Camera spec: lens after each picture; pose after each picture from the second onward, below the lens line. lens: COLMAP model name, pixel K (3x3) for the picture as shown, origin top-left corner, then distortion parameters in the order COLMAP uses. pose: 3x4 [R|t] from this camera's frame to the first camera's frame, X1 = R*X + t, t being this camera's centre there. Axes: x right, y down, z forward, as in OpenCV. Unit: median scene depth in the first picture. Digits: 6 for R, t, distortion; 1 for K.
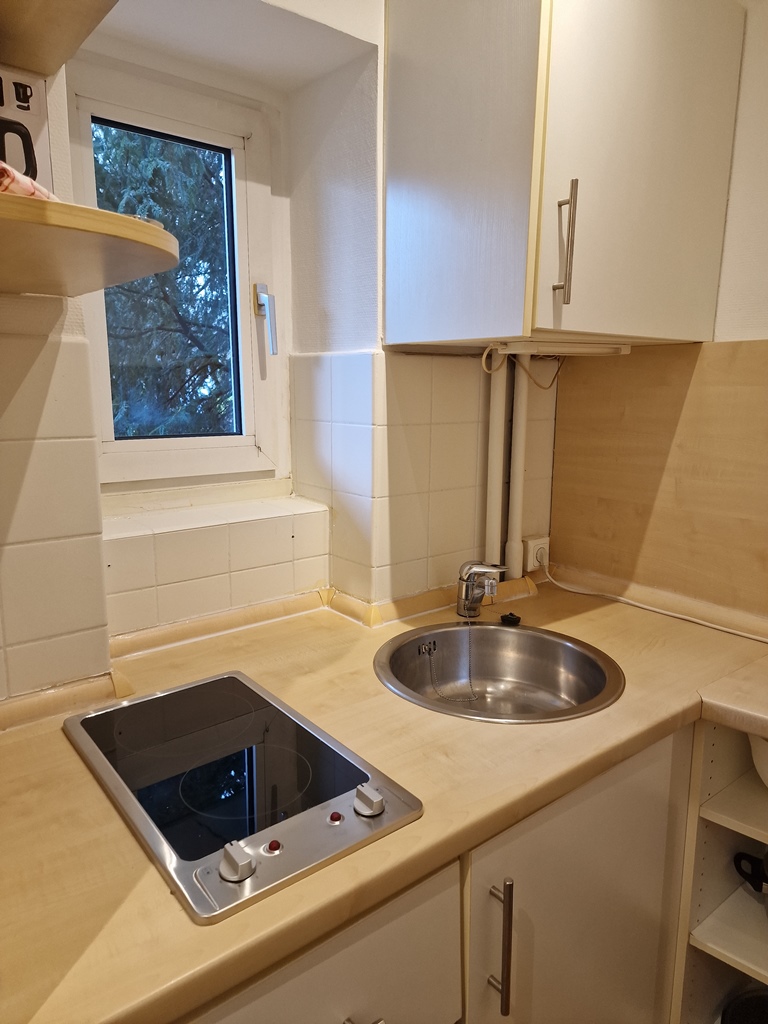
lens RADIAL K [[685.4, 0, 387.0], [0, 685.4, 507.5], [0, 0, 1]] dist [0.060518, -0.041055]
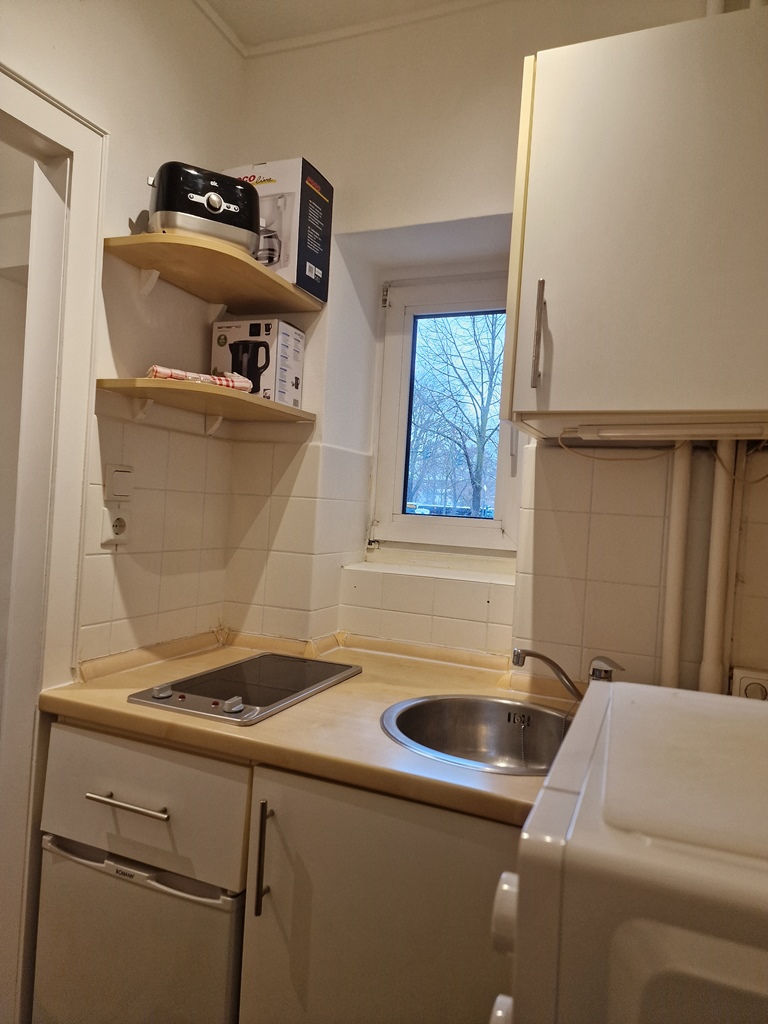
lens RADIAL K [[685.4, 0, 381.5], [0, 685.4, 516.4], [0, 0, 1]] dist [0.060518, -0.041055]
pose [[0.469285, 0.033735, -0.882402, 1.005672], [-0.209017, 0.975117, -0.073881, 0.030270], [0.857953, 0.219108, 0.464659, 0.304730]]
